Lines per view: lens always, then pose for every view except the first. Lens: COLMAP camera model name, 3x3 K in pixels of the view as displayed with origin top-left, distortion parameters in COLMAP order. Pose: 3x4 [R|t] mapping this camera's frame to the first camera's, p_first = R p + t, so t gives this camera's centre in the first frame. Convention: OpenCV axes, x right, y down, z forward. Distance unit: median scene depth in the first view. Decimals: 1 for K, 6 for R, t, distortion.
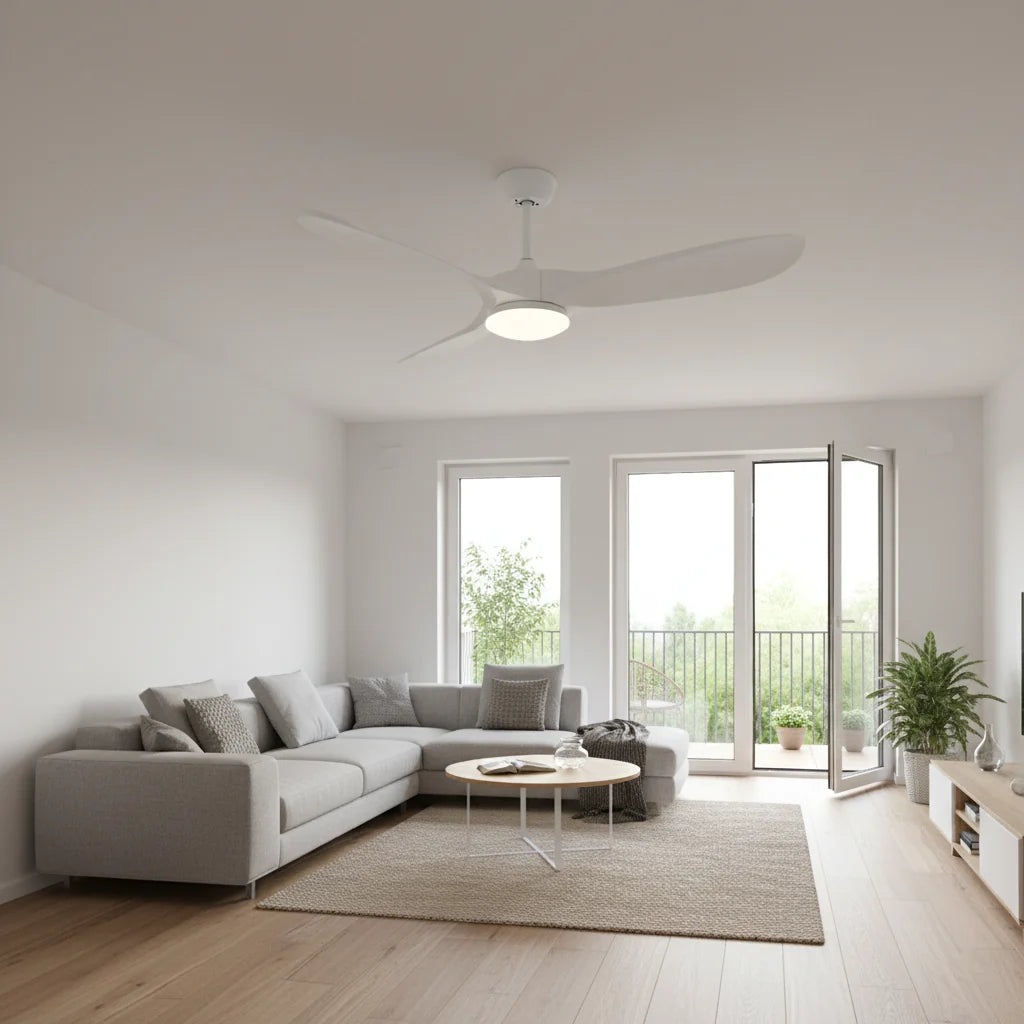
lens RADIAL K [[1195.5, 0, 512.8], [0, 1195.5, 496.0], [0, 0, 1]] dist [-0.011521, -0.035028]
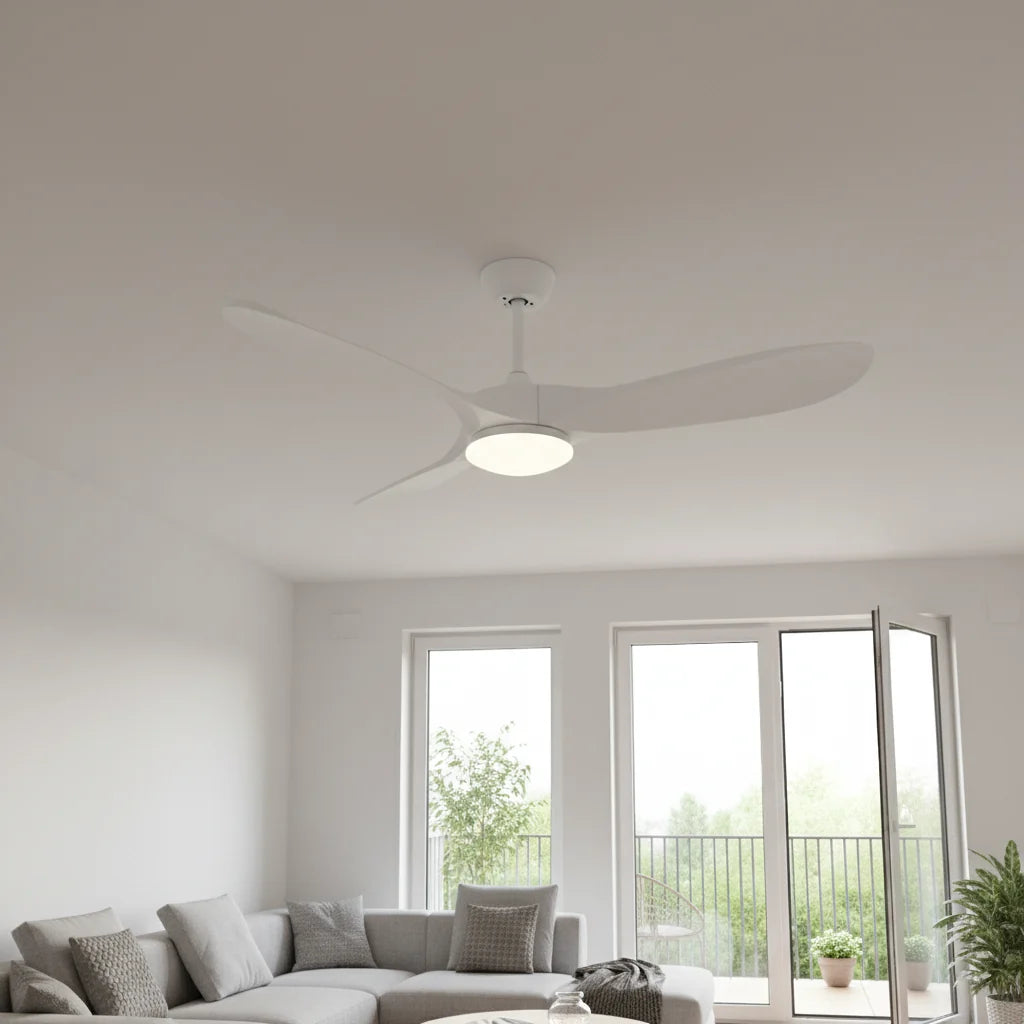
lens RADIAL K [[1195.5, 0, 512.8], [0, 1195.5, 496.0], [0, 0, 1]] dist [-0.011521, -0.035028]
pose [[0.999678, 0.003585, 0.025137, -0.007984], [-0.000186, 0.990991, -0.133929, -0.010285], [-0.025390, 0.133881, 0.990672, 0.170617]]
